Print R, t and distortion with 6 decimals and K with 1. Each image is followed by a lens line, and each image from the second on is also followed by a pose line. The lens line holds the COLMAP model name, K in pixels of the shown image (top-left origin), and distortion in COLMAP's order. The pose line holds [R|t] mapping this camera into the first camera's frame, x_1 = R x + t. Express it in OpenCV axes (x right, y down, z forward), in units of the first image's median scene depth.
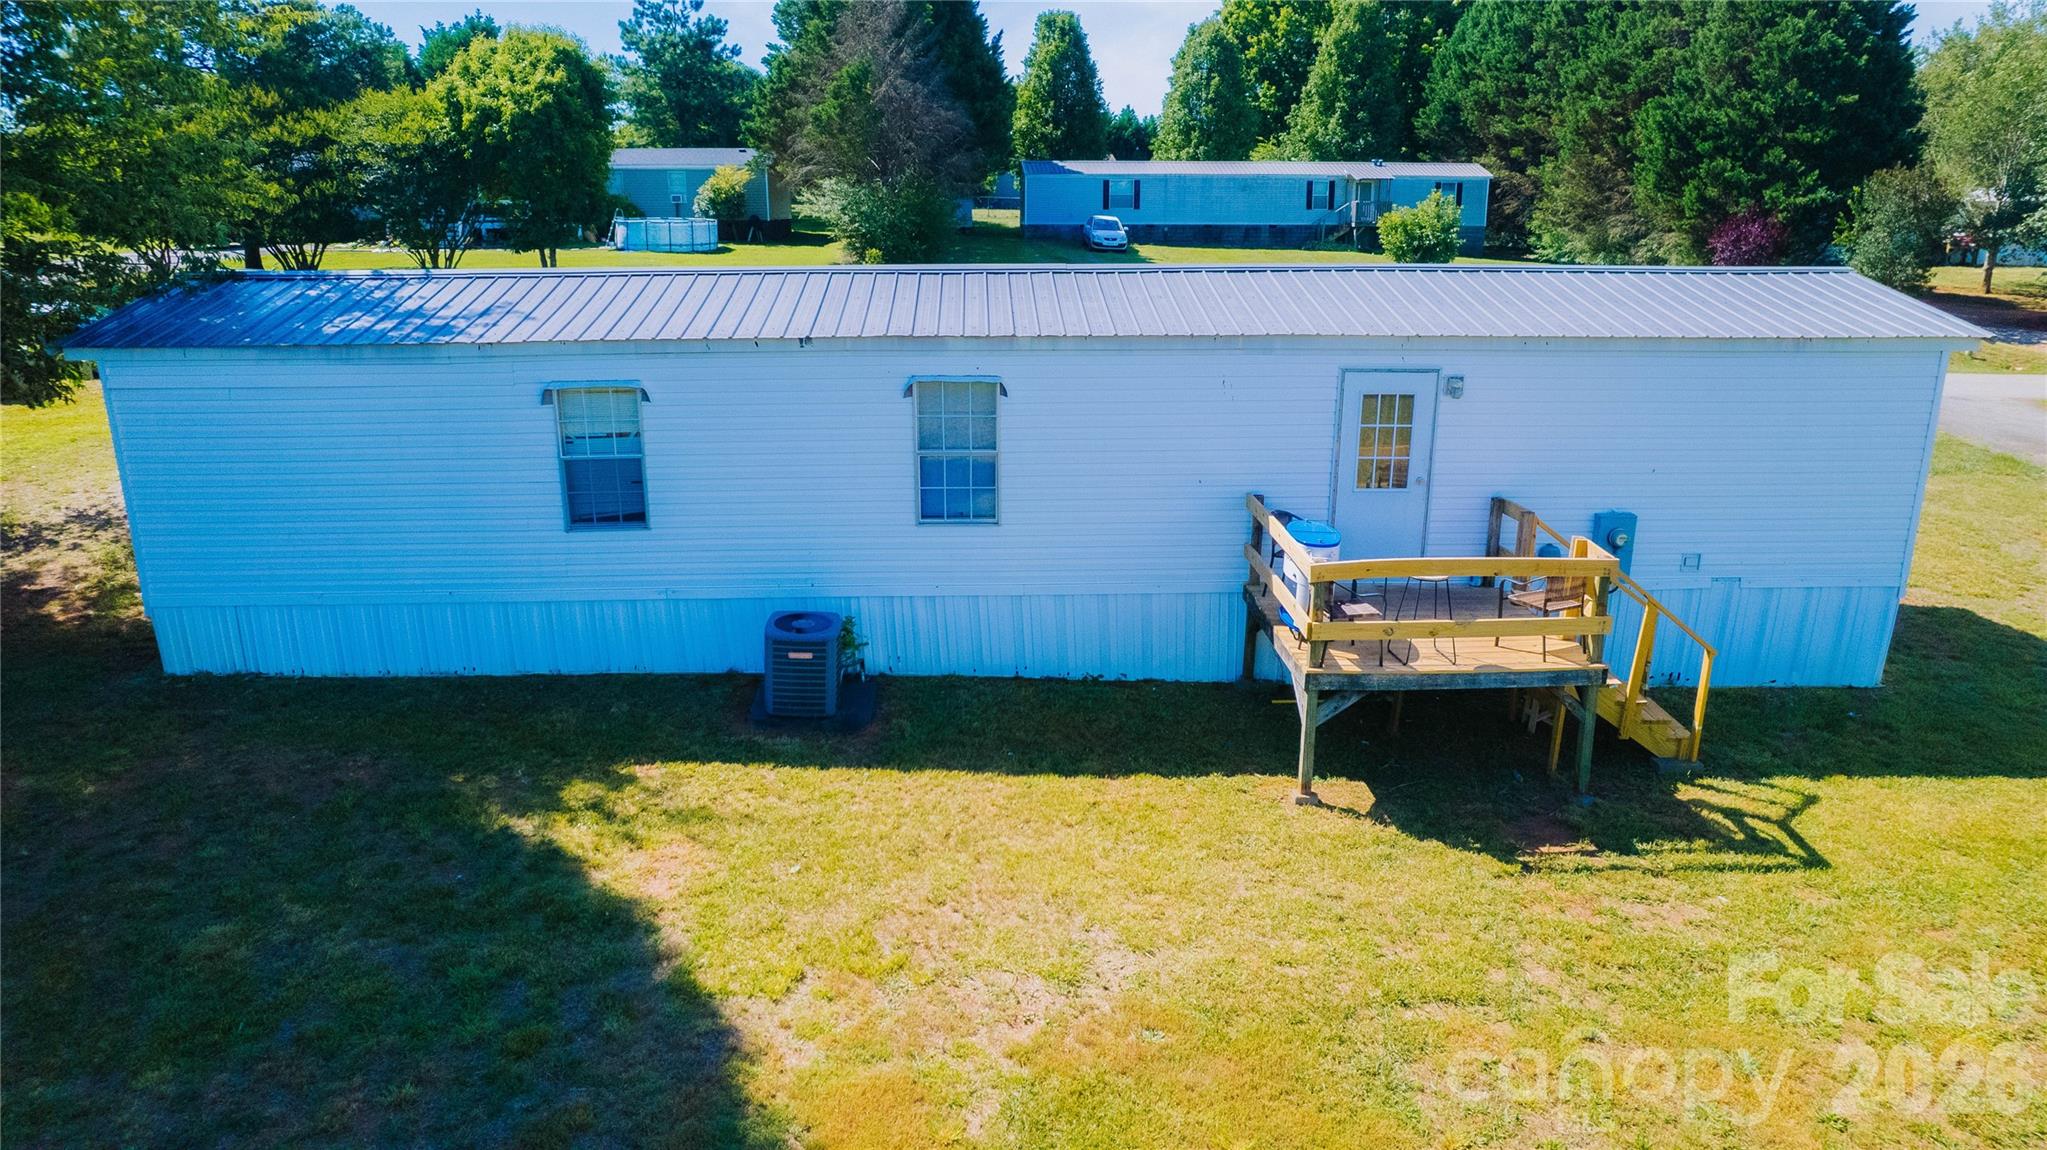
lens RADIAL K [[1358.2, 0, 1023.5], [0, 1358.2, 575.0], [0, 0, 1]] dist [-0.043839, 0.004037]
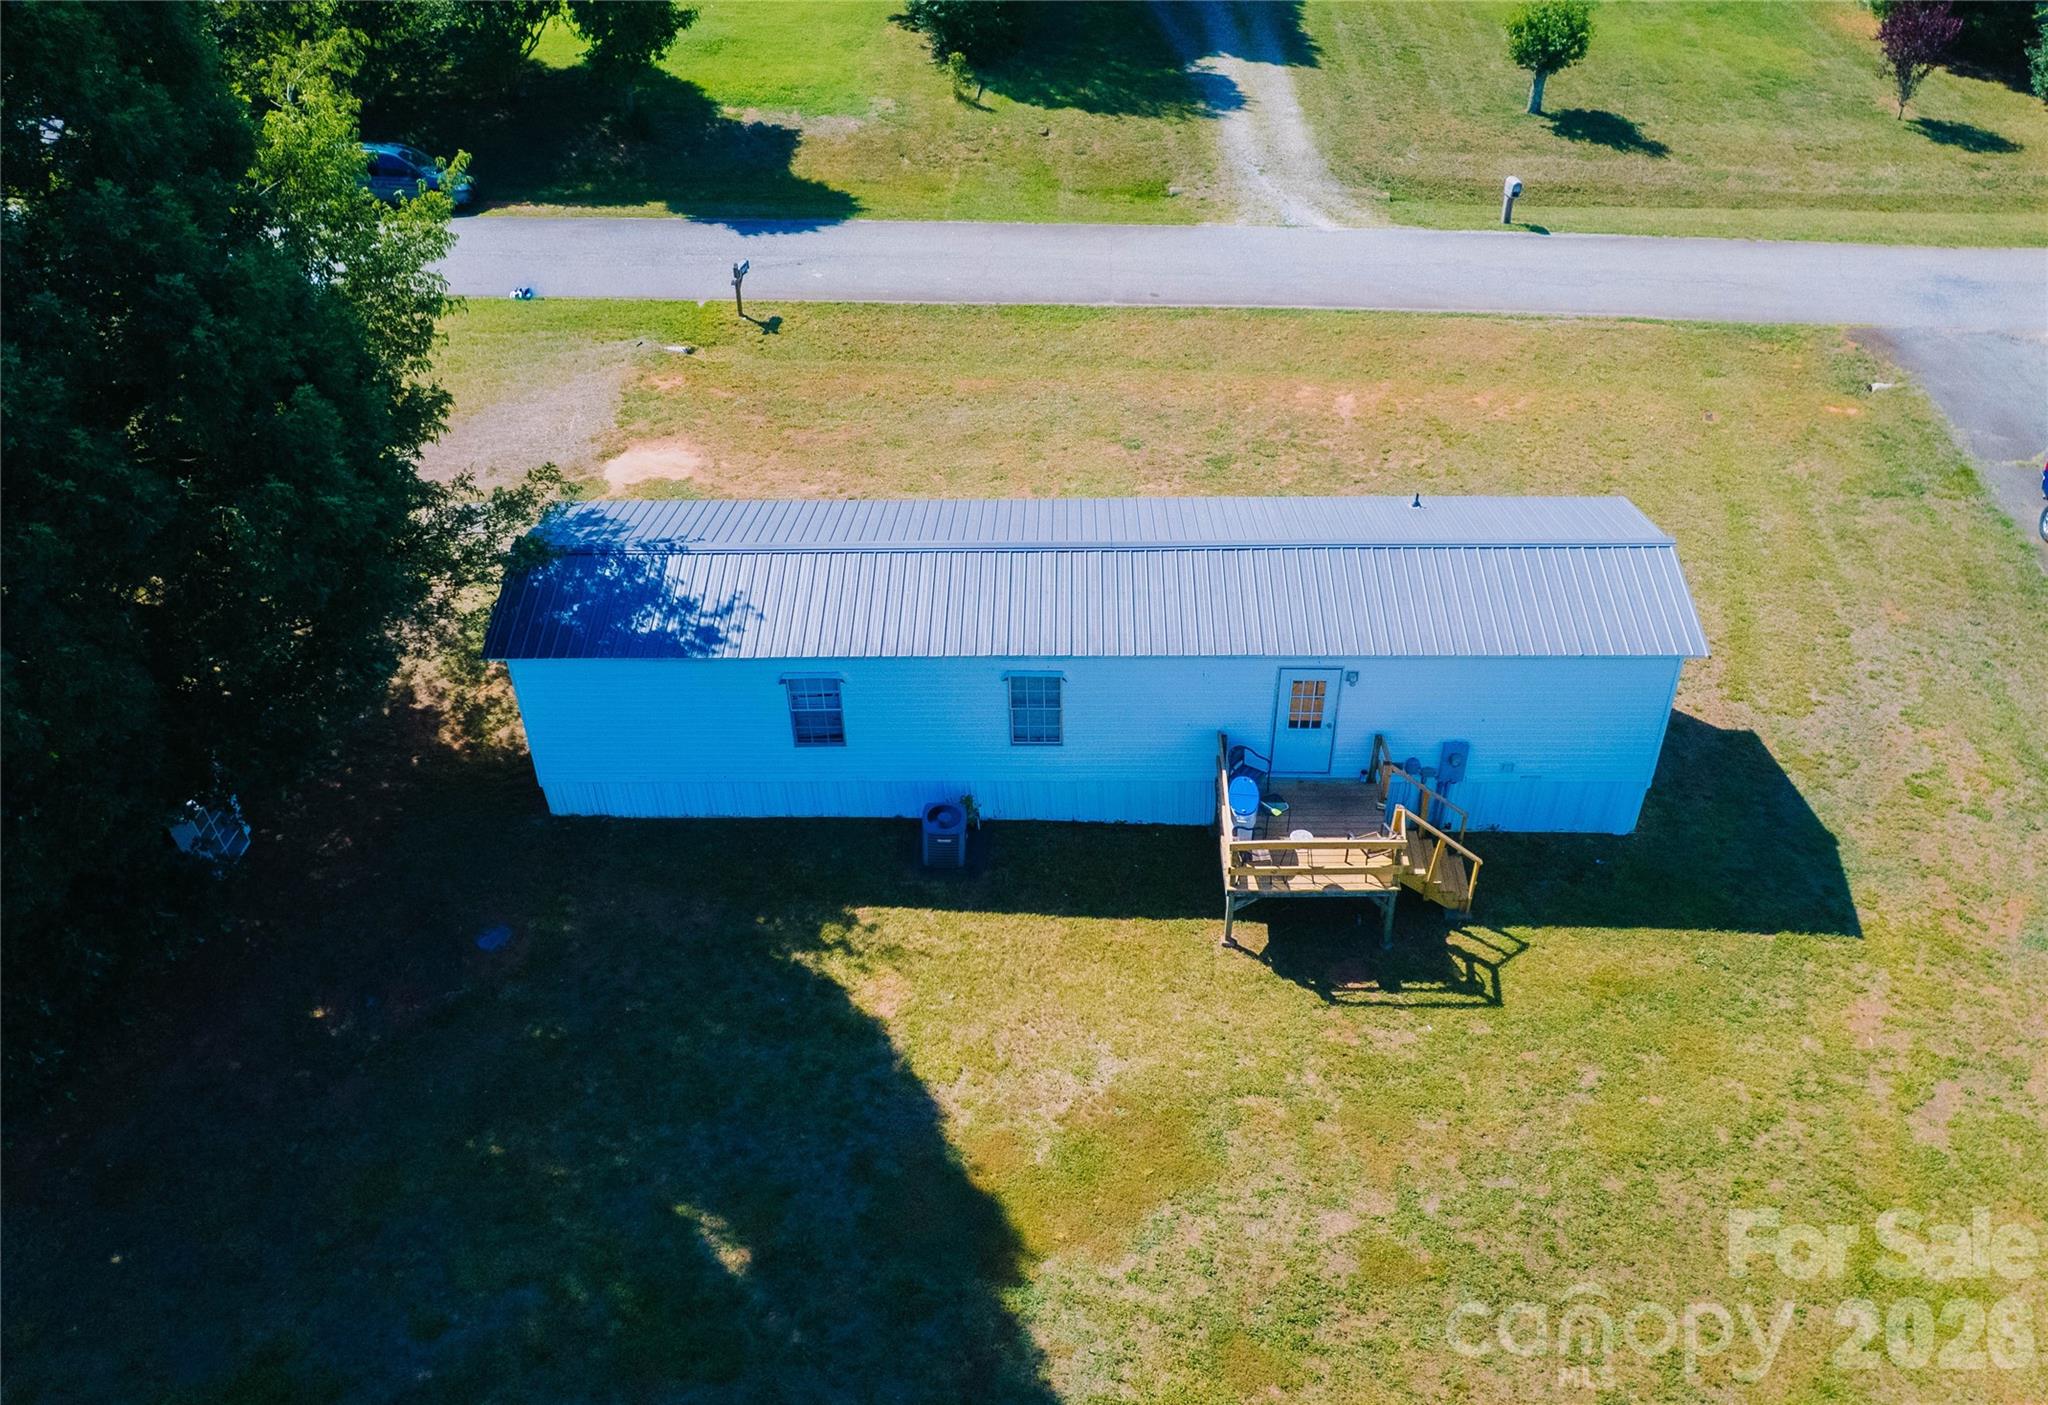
lens RADIAL K [[1673.7, 0, 1022.6], [0, 1673.7, 757.4], [0, 0, 1]] dist [0.009217, -0.373163]
pose [[0.997754, 0.022357, -0.063148, 0.075529], [0.004377, 0.918888, 0.394495, -1.003332], [0.066846, -0.393885, 0.916726, -1.027163]]
